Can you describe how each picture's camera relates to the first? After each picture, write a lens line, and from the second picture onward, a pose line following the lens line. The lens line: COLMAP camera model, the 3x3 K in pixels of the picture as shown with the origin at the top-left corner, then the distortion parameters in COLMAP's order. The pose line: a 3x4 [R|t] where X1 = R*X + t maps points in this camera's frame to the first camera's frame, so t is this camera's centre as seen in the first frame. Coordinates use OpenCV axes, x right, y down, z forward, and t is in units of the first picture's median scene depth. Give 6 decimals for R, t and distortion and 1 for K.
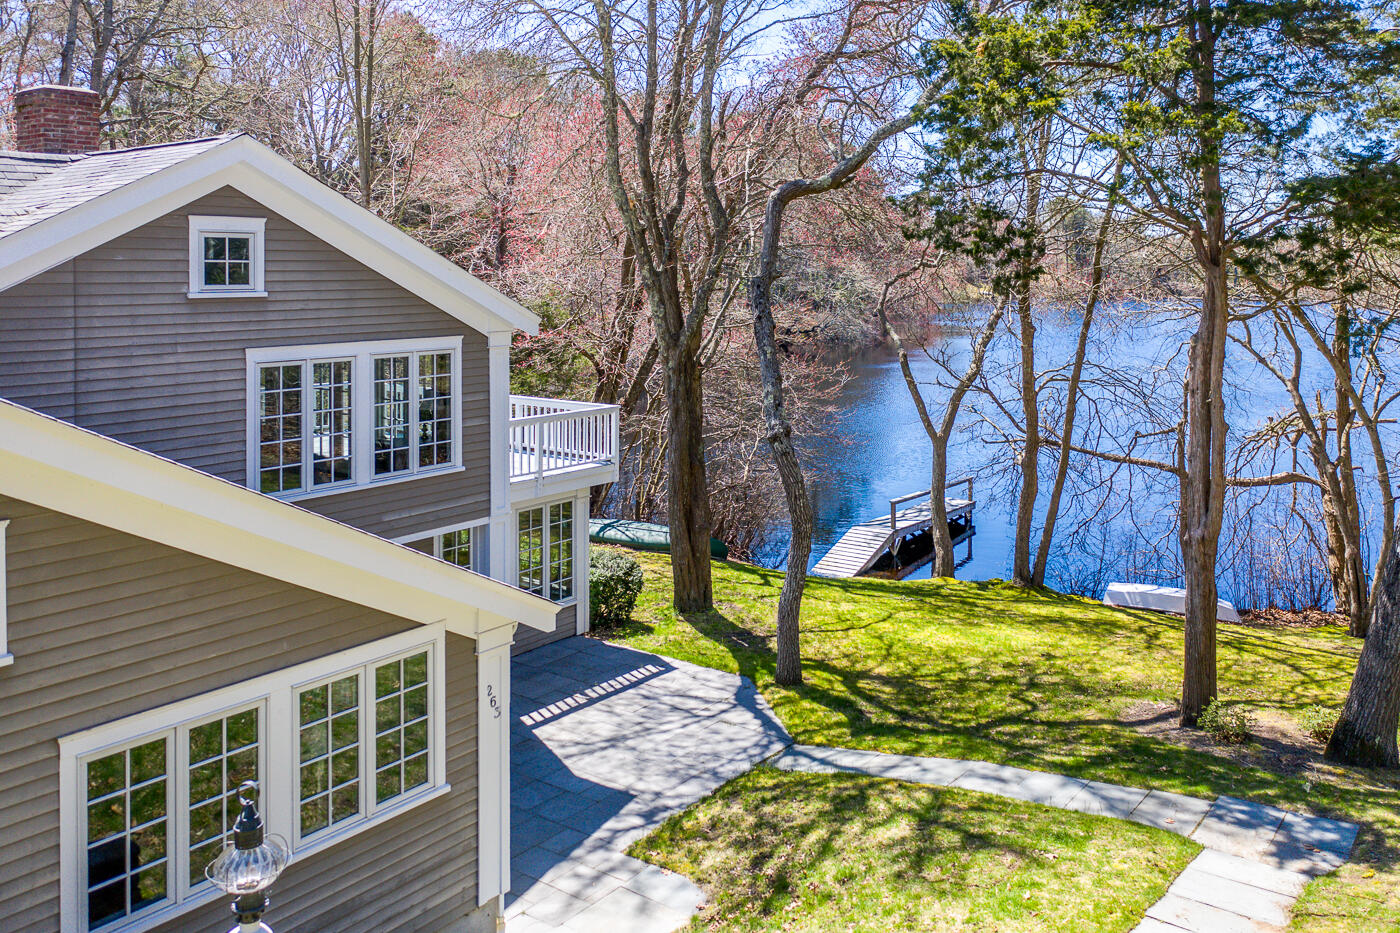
lens RADIAL K [[1173.8, 0, 828.1], [0, 1173.8, 274.1], [0, 0, 1]] dist [-0.008300, -0.012556]
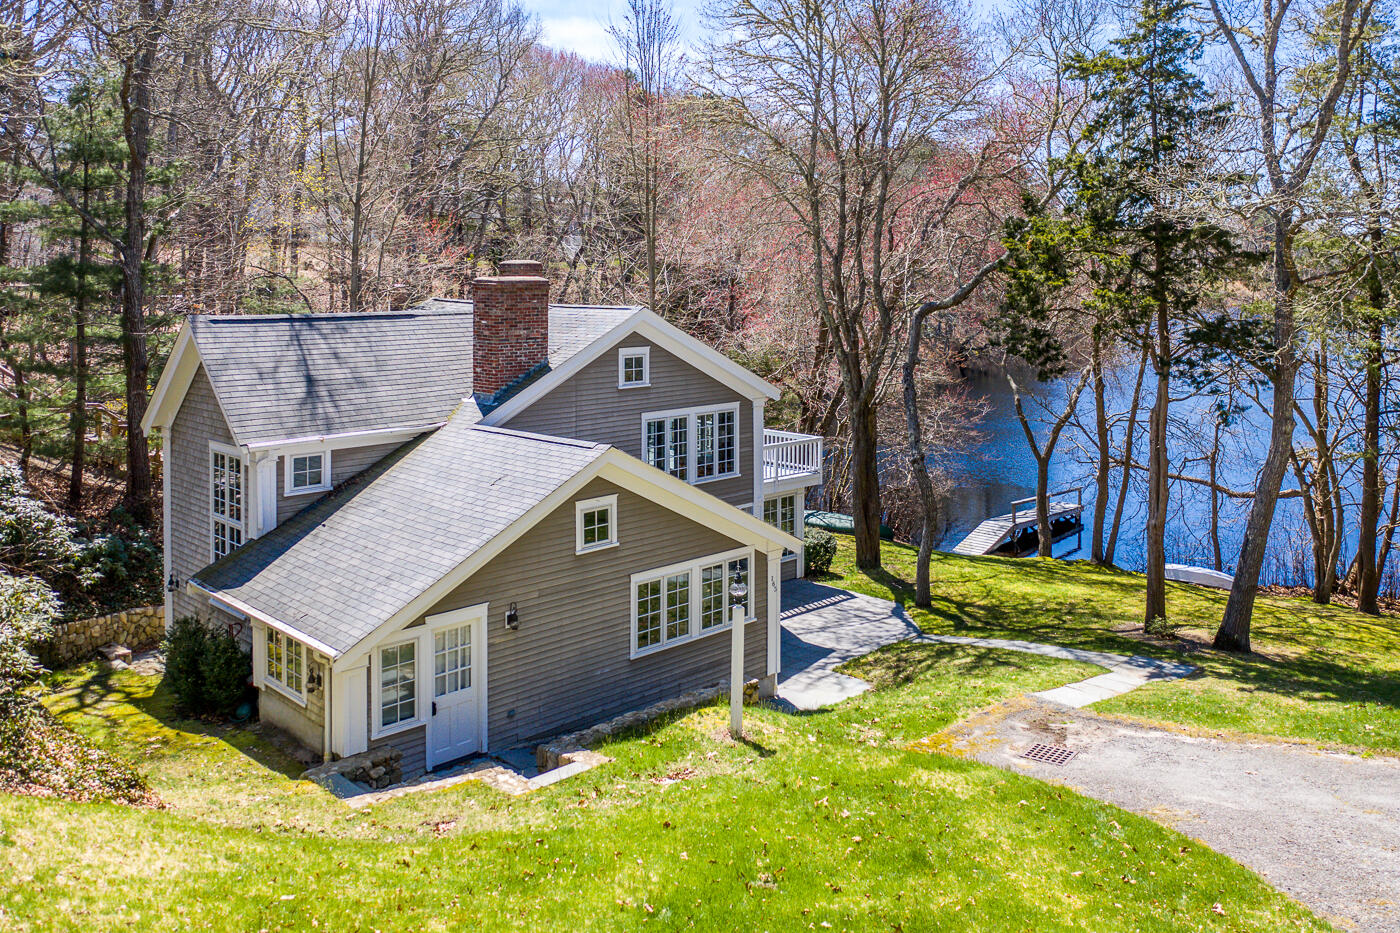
lens RADIAL K [[1173.8, 0, 828.1], [0, 1173.8, 274.1], [0, 0, 1]] dist [-0.008300, -0.012556]
pose [[0.987956, -0.001646, -0.154726, 0.102987], [0.001126, 0.999993, -0.003443, -0.137829], [0.154731, 0.003228, 0.987951, -0.768406]]
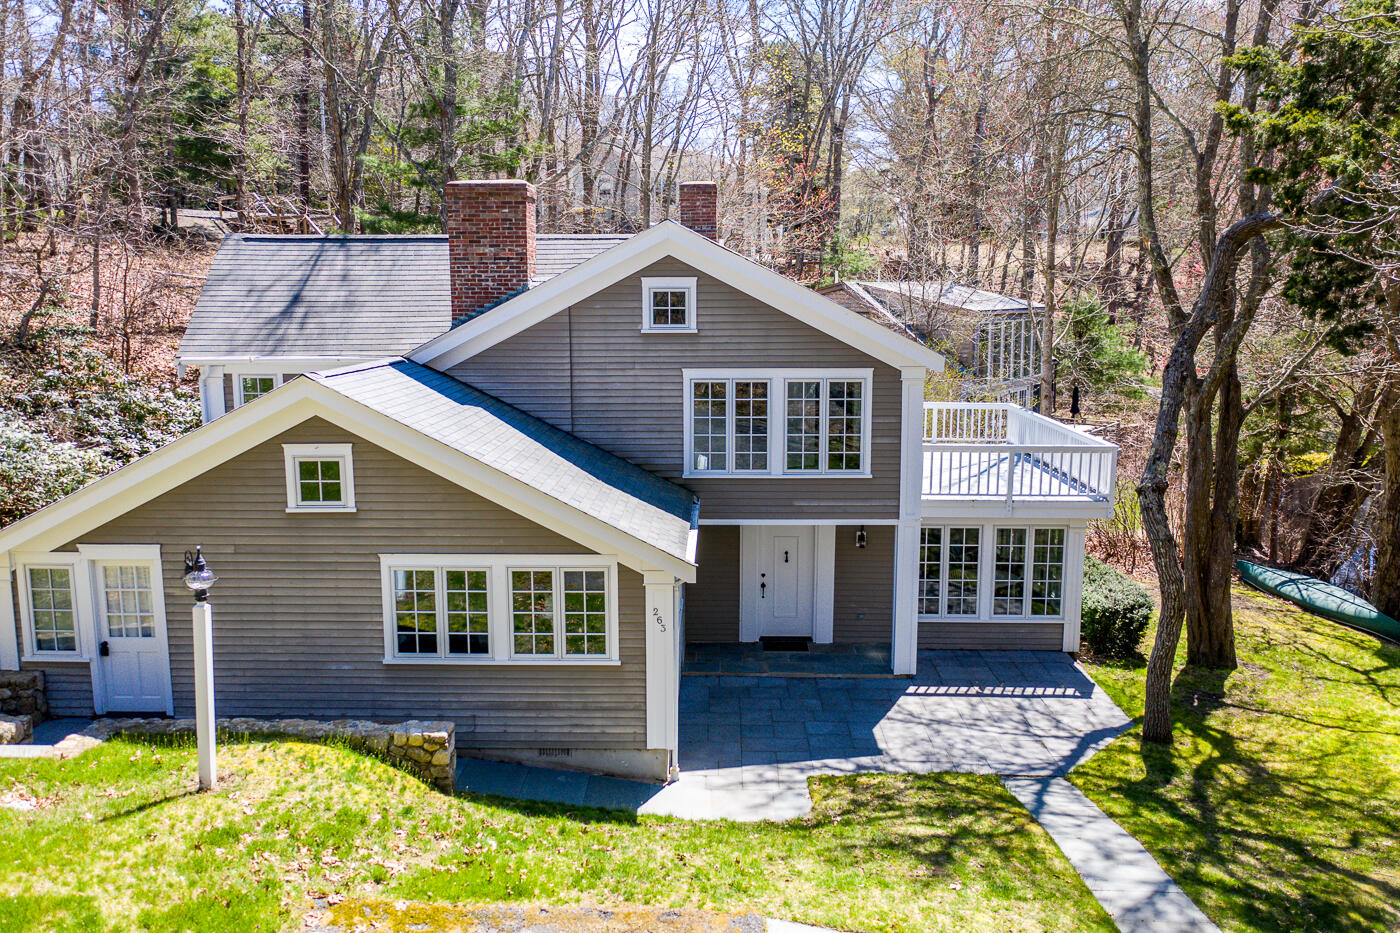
lens RADIAL K [[1167.2, 0, 629.6], [0, 1167.2, 467.5], [0, 0, 1]] dist [-0.006477, -0.003786]
pose [[0.522803, 0.127585, -0.842852, 0.593996], [-0.000686, 0.988799, 0.149252, -0.026103], [0.852453, -0.077451, 0.517034, 0.153695]]
